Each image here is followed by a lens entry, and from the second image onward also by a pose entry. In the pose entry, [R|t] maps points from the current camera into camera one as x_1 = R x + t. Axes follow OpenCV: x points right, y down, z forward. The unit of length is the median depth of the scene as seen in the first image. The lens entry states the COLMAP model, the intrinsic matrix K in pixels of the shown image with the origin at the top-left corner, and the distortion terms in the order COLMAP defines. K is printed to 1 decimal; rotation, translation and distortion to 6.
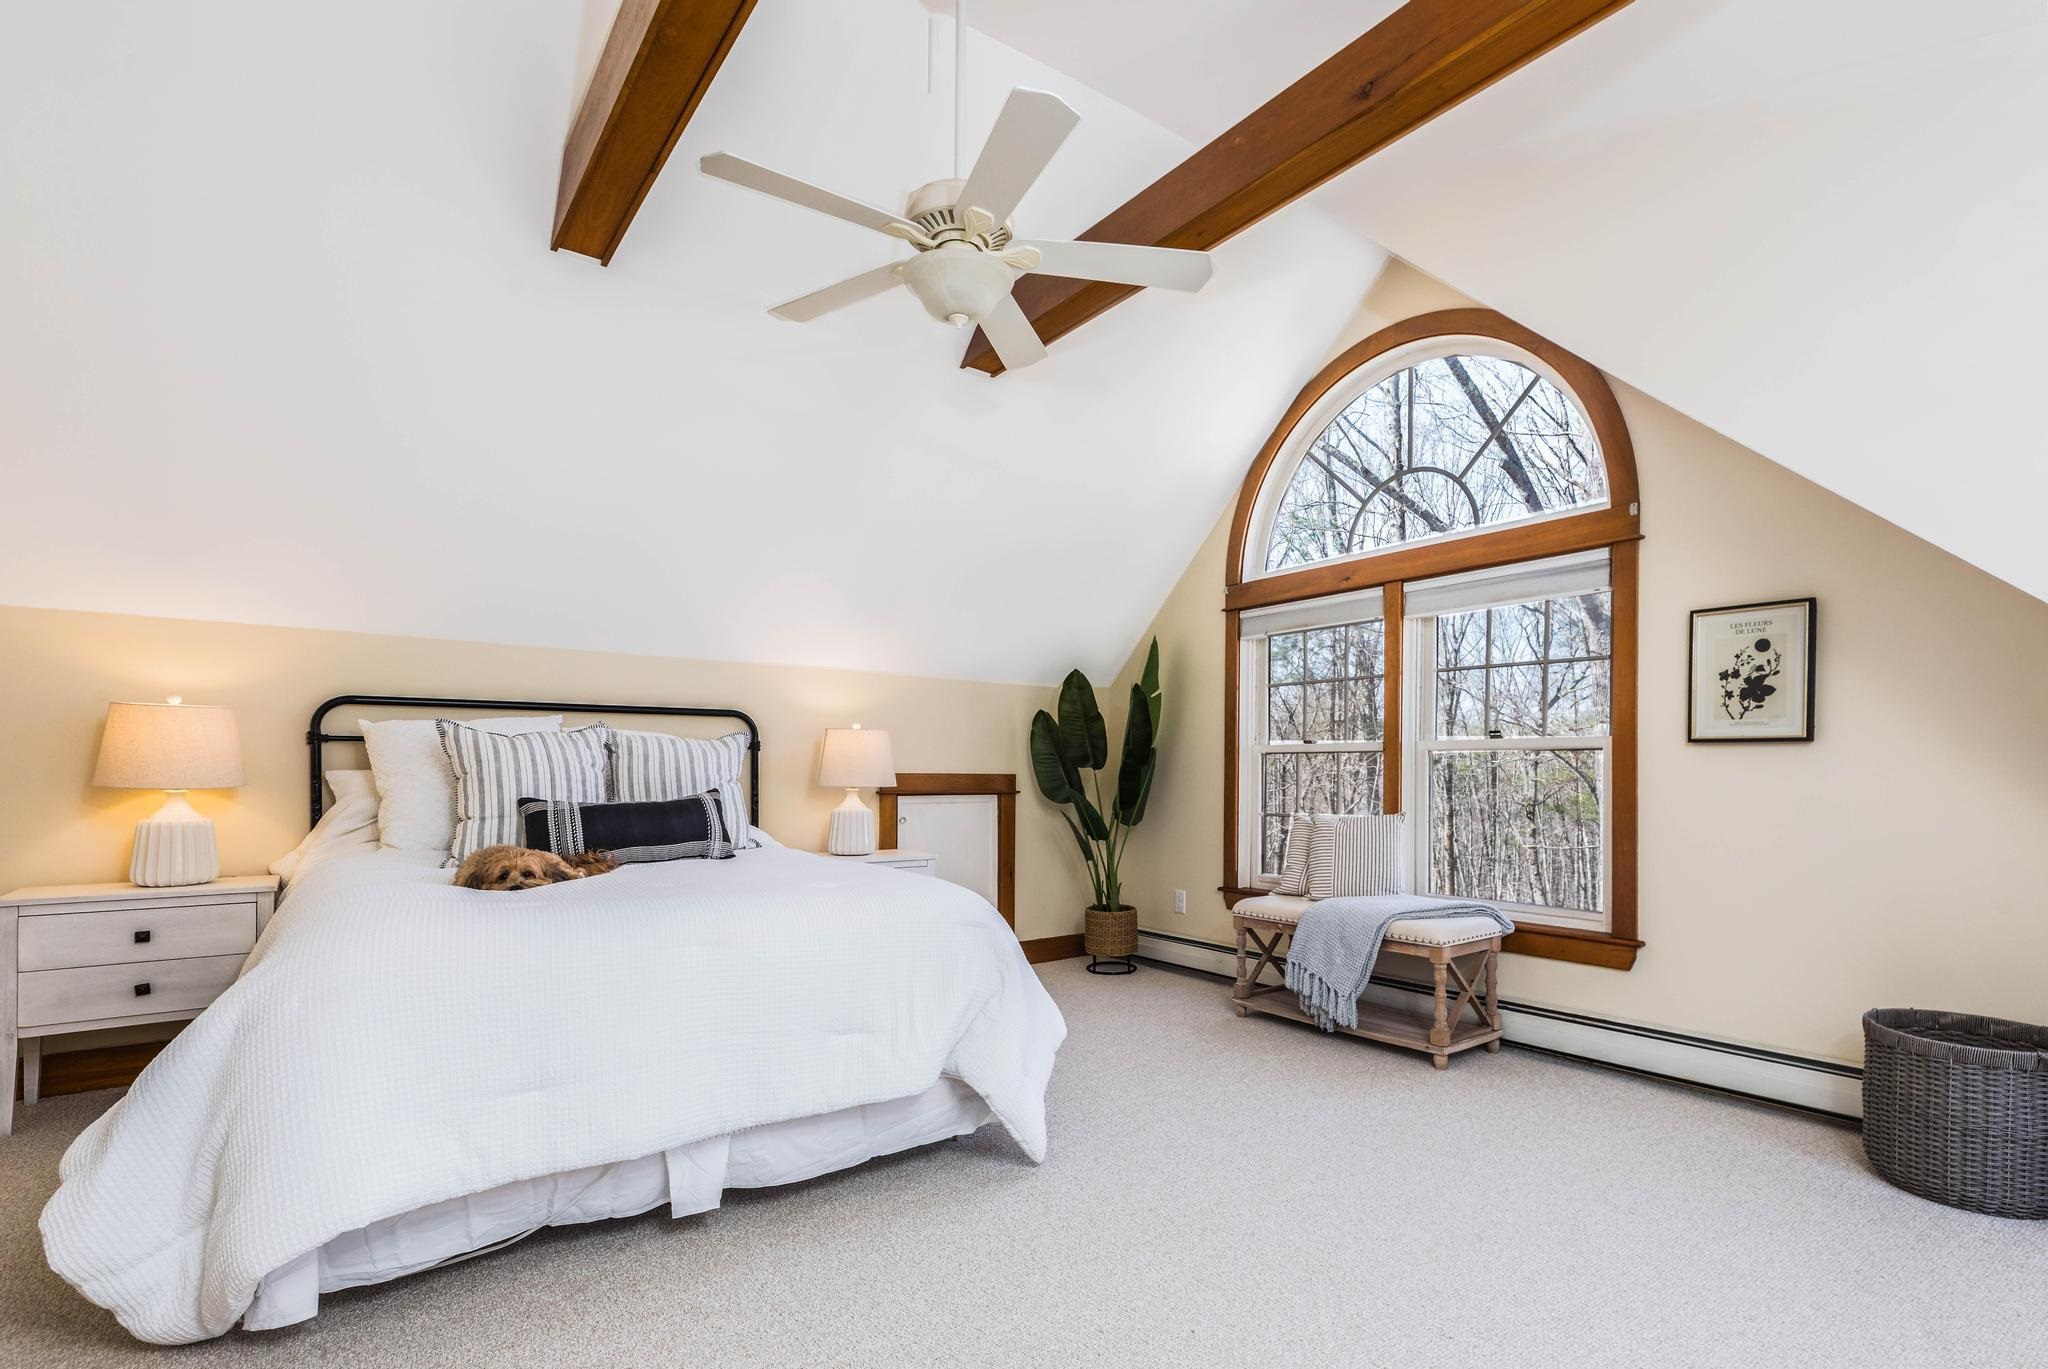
lens RADIAL K [[986.5, 0, 1058.2], [0, 986.5, 783.1], [0, 0, 1]] dist [-0.001005, 0.000083]
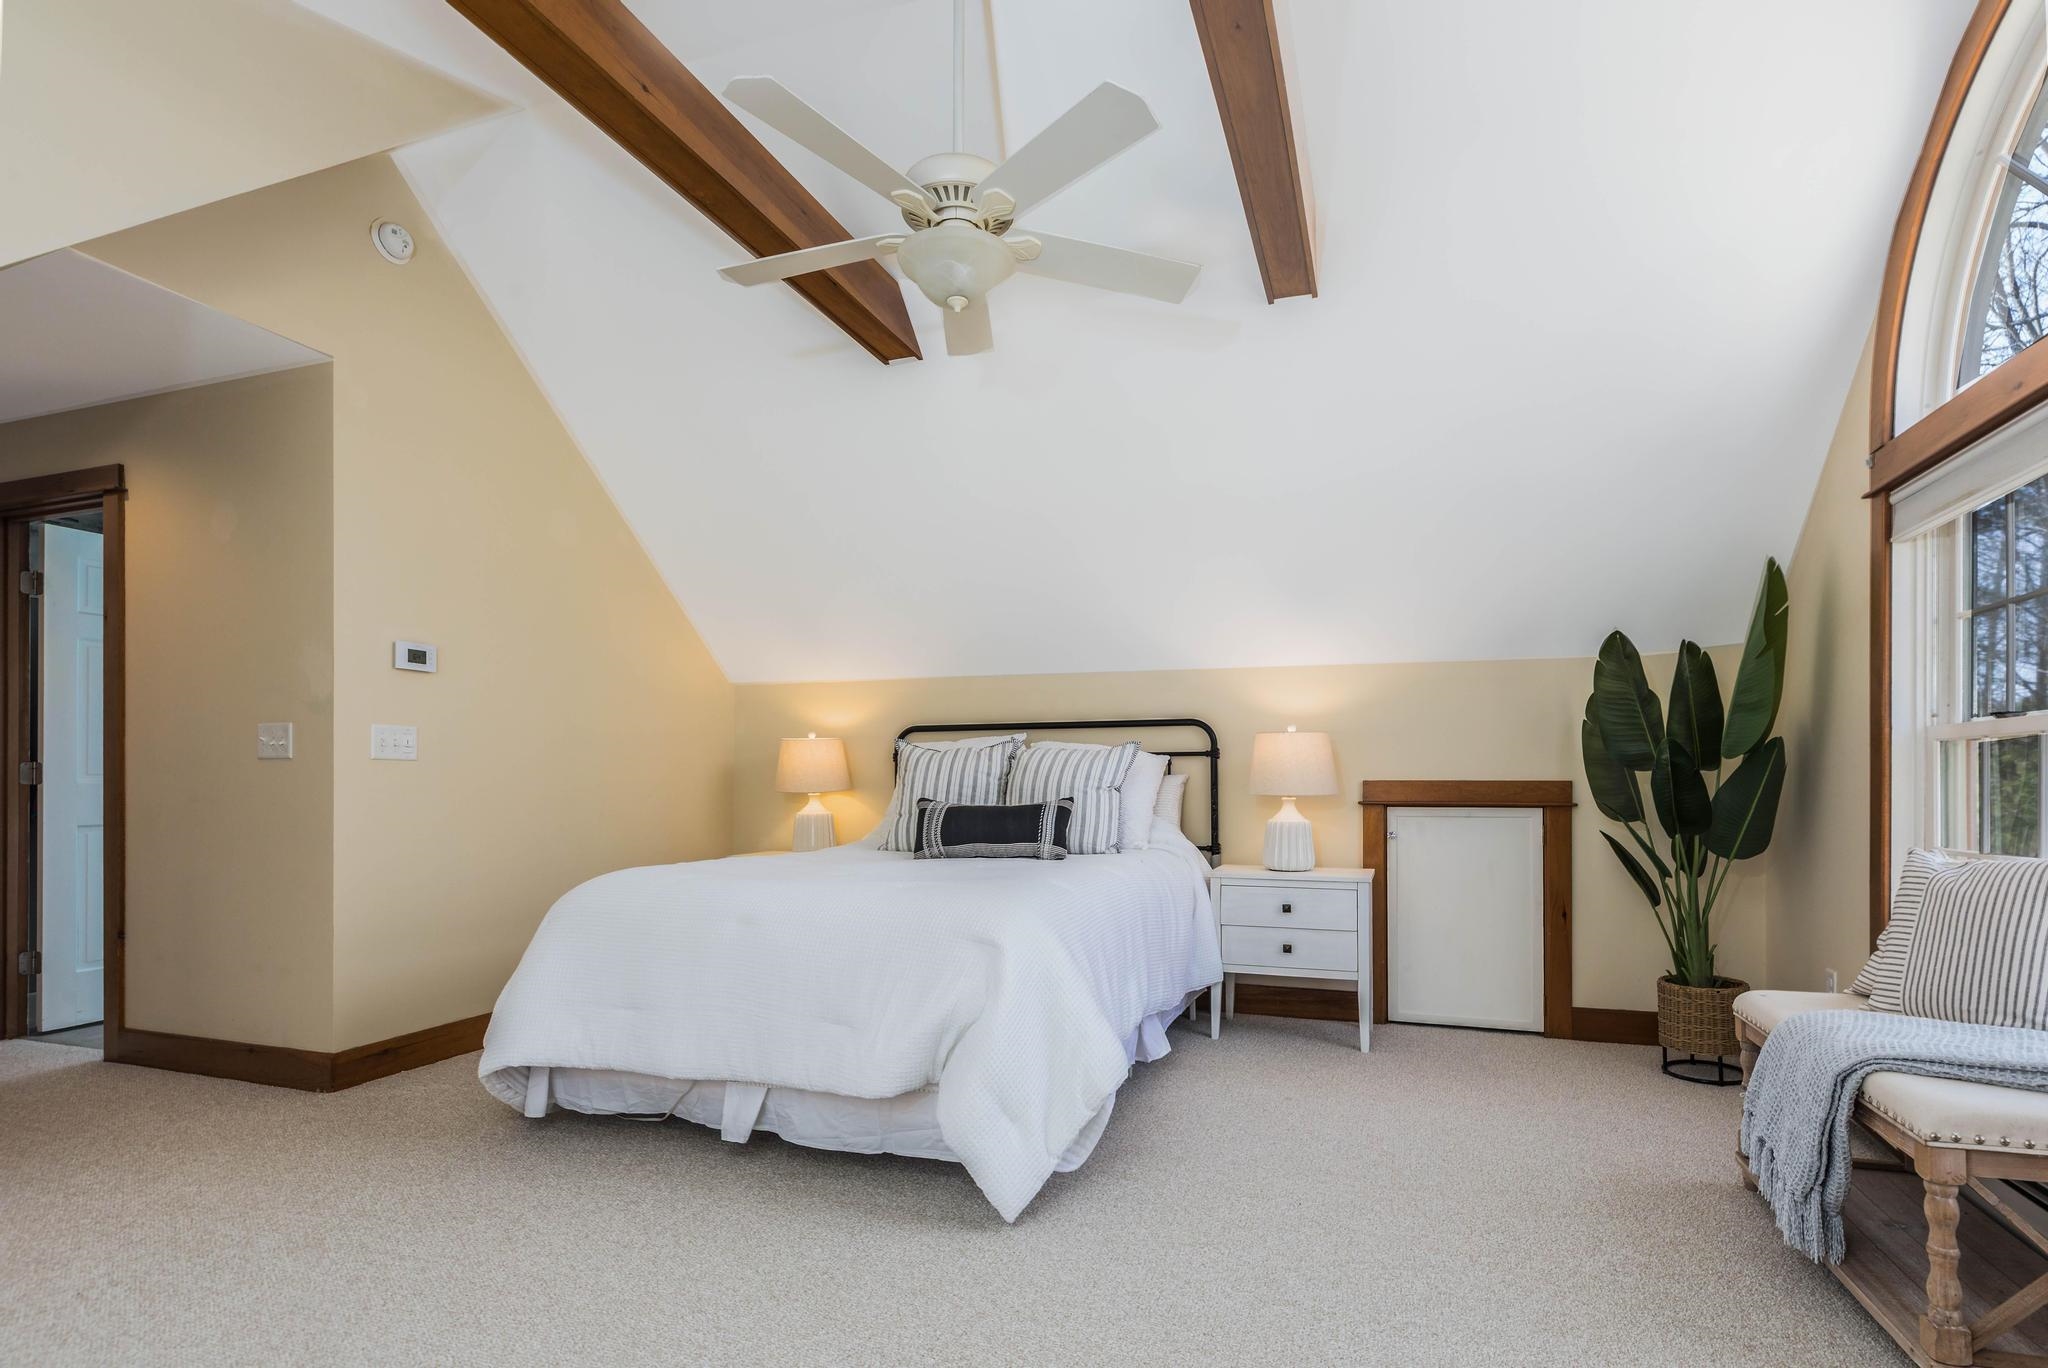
lens RADIAL K [[986.5, 0, 1058.2], [0, 986.5, 782.6], [0, 0, 1]] dist [-0.001005, 0.000083]
pose [[0.559646, -0.002633, -0.828728, 0.529098], [-0.006808, 0.999947, -0.007774, 0.000841], [0.828704, 0.009993, 0.559598, 0.397009]]
